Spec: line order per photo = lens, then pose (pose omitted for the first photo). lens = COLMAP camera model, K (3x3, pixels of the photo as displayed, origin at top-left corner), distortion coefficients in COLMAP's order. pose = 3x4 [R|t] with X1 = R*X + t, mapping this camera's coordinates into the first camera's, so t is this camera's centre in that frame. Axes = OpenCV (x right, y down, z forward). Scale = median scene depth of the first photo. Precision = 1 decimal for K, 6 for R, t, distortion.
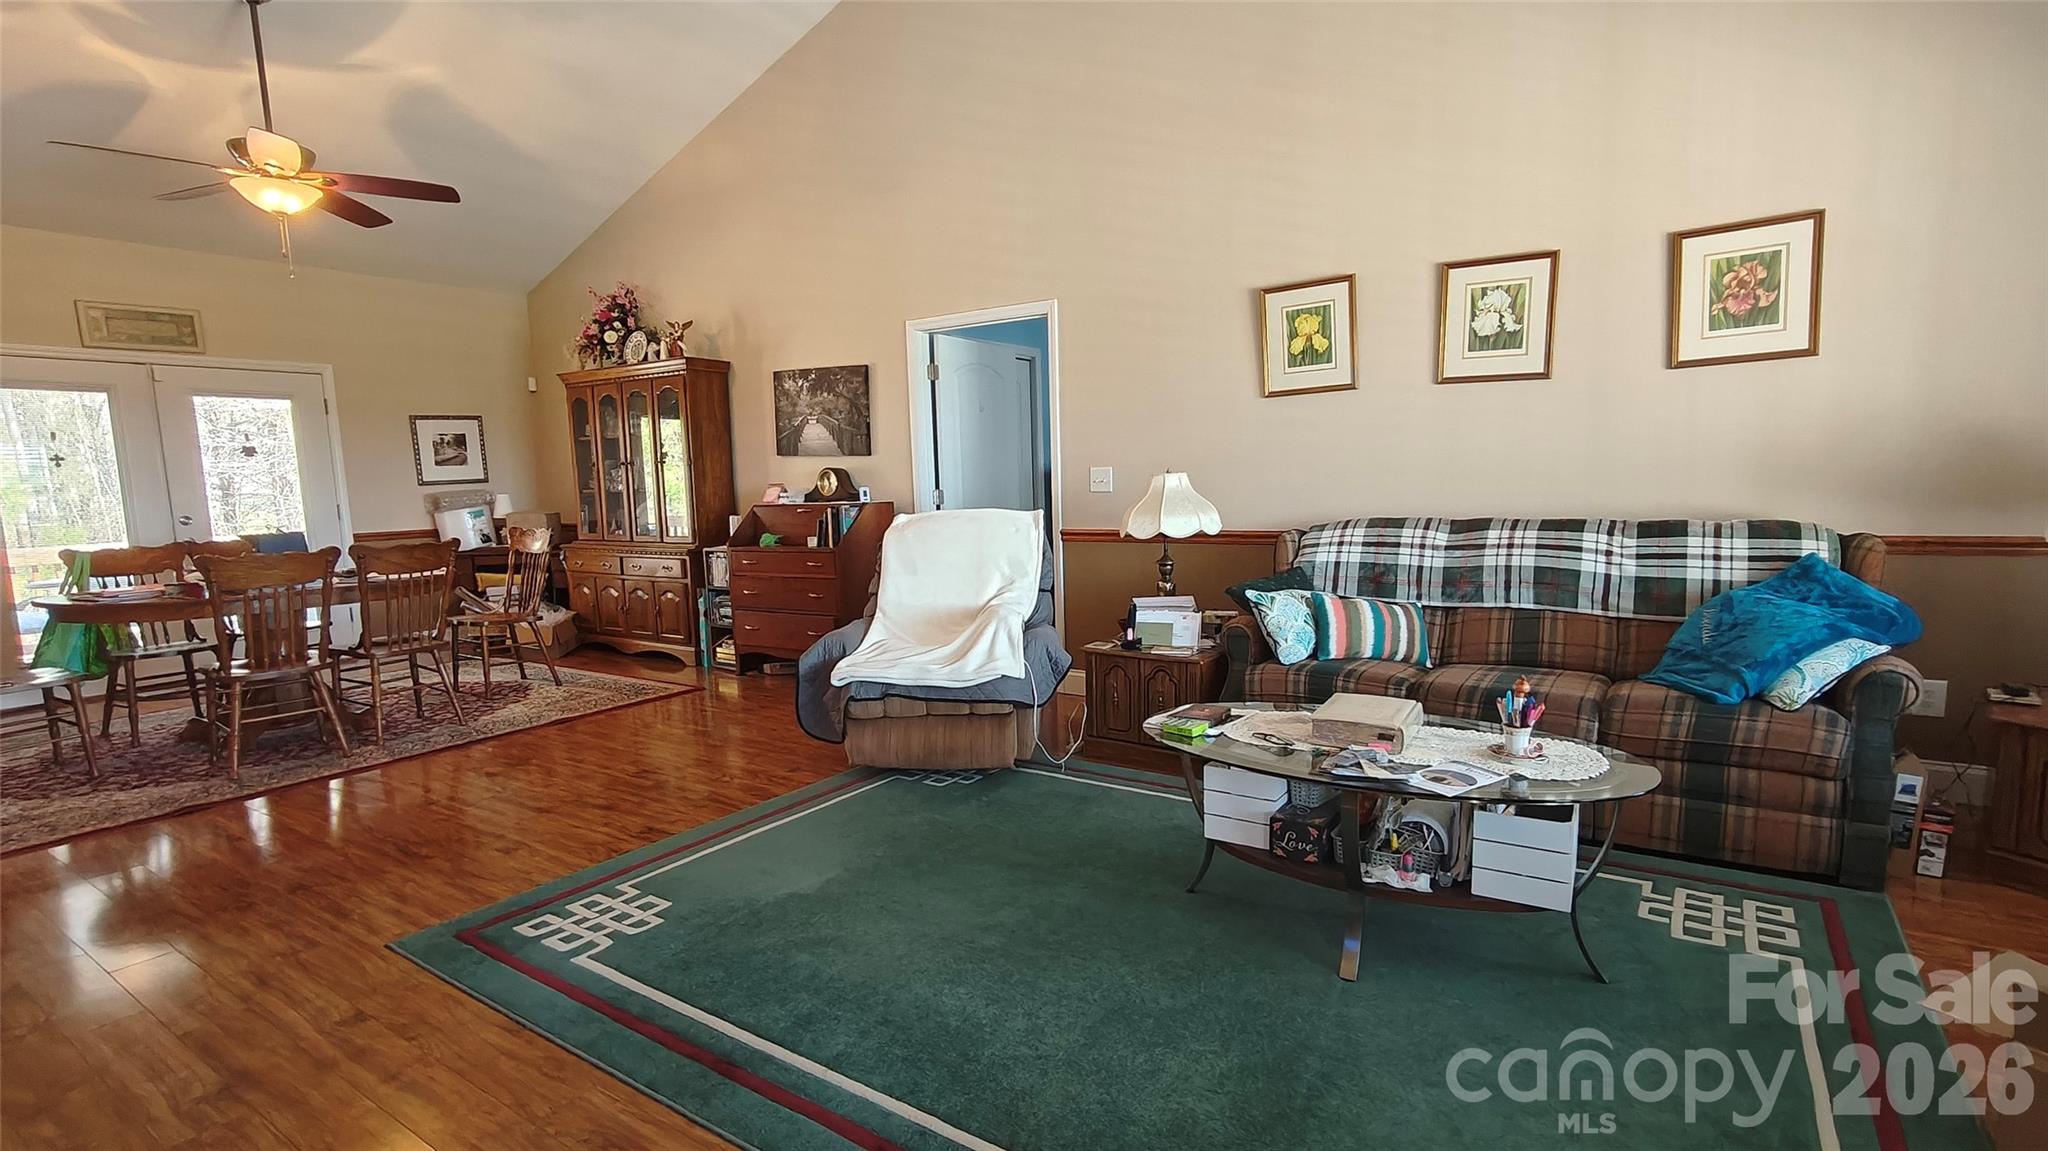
lens RADIAL K [[962.2, 0, 1022.5], [0, 962.2, 581.3], [0, 0, 1]] dist [0.005160, 0.000598]
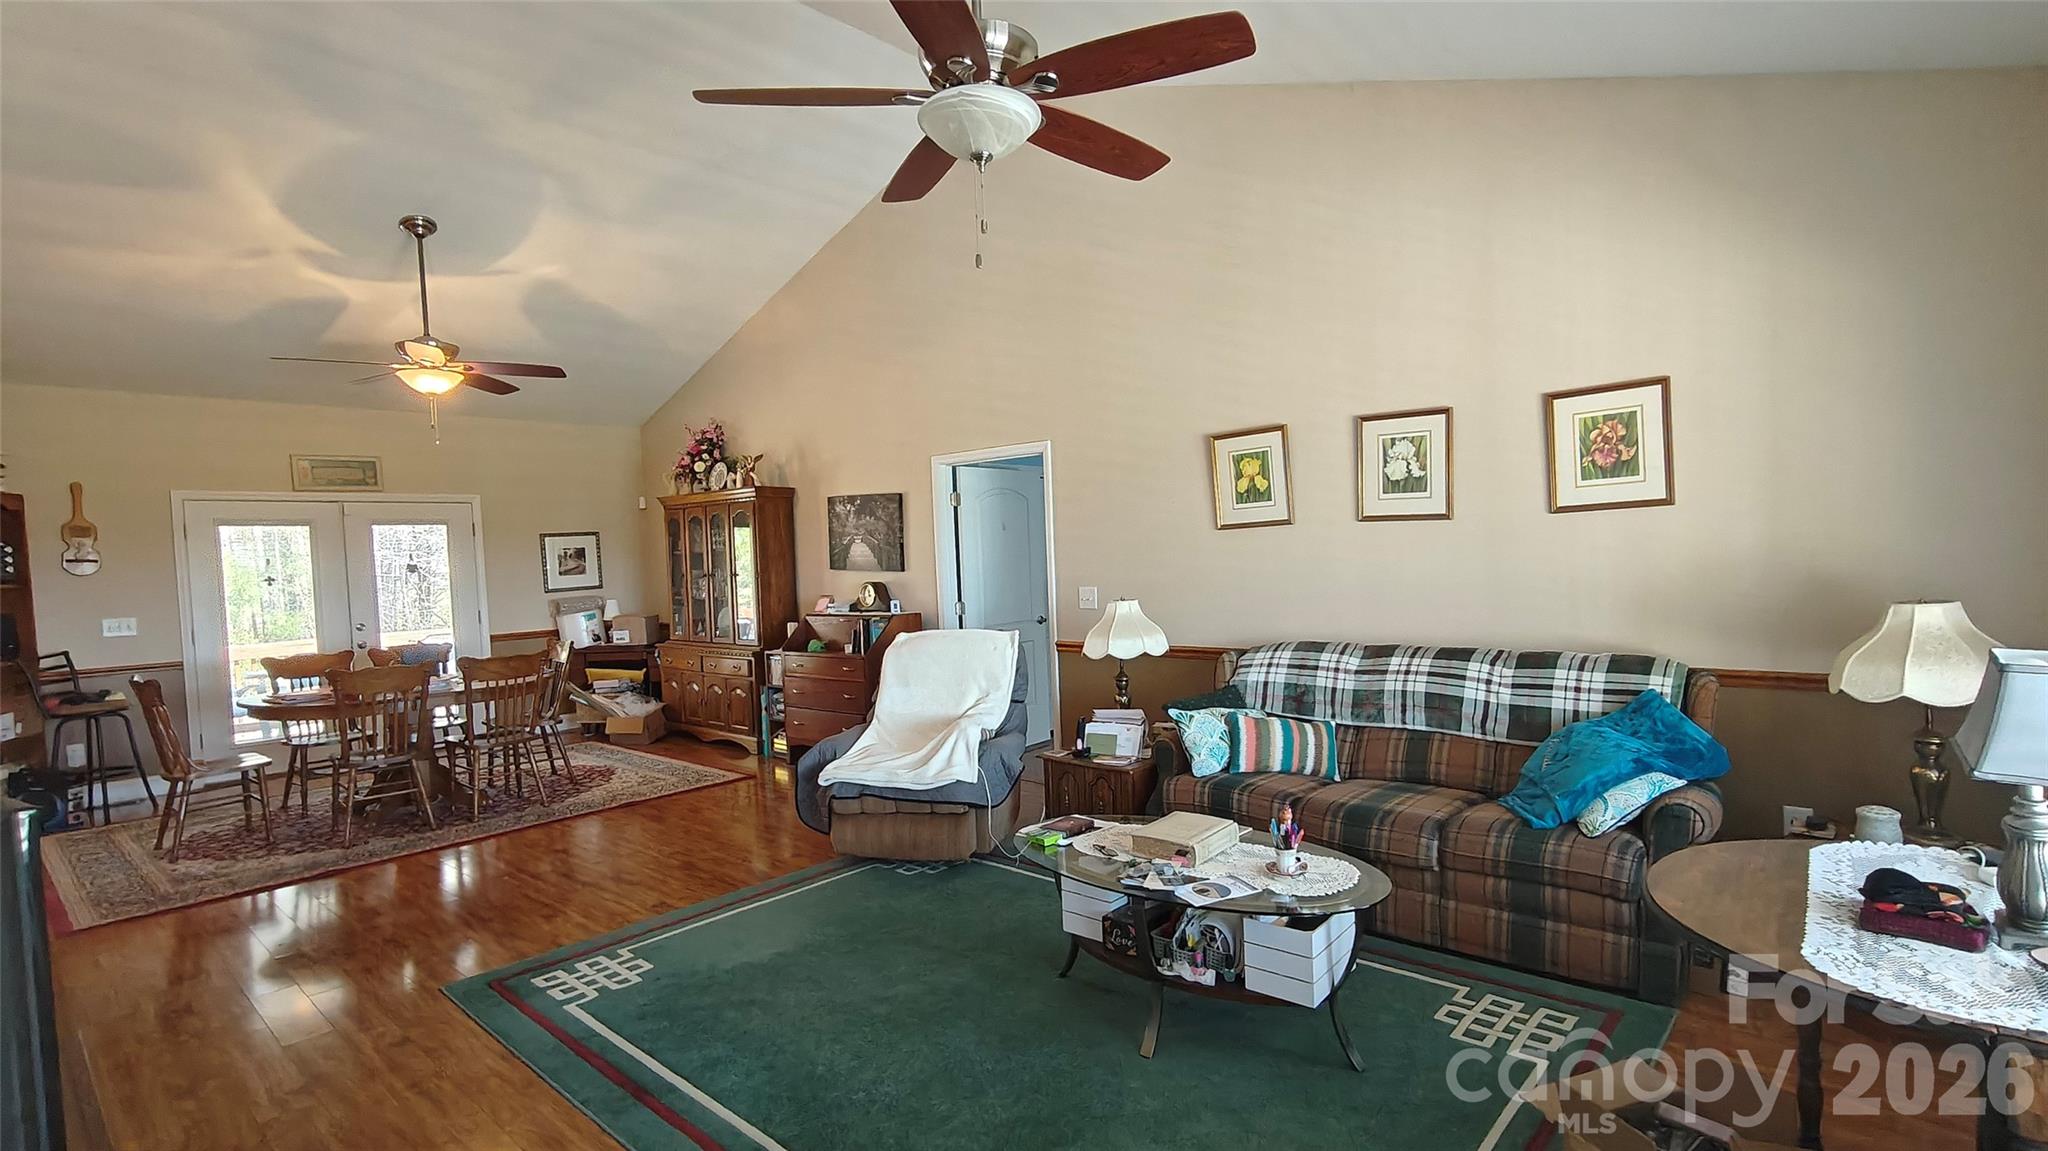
lens RADIAL K [[962.2, 0, 1027.2], [0, 962.2, 577.2], [0, 0, 1]] dist [0.005160, 0.000598]
pose [[0.991144, -0.005764, -0.132667, 0.209268], [-0.004556, 0.996994, -0.077350, -0.055394], [0.132714, 0.077269, 0.988138, -0.156919]]
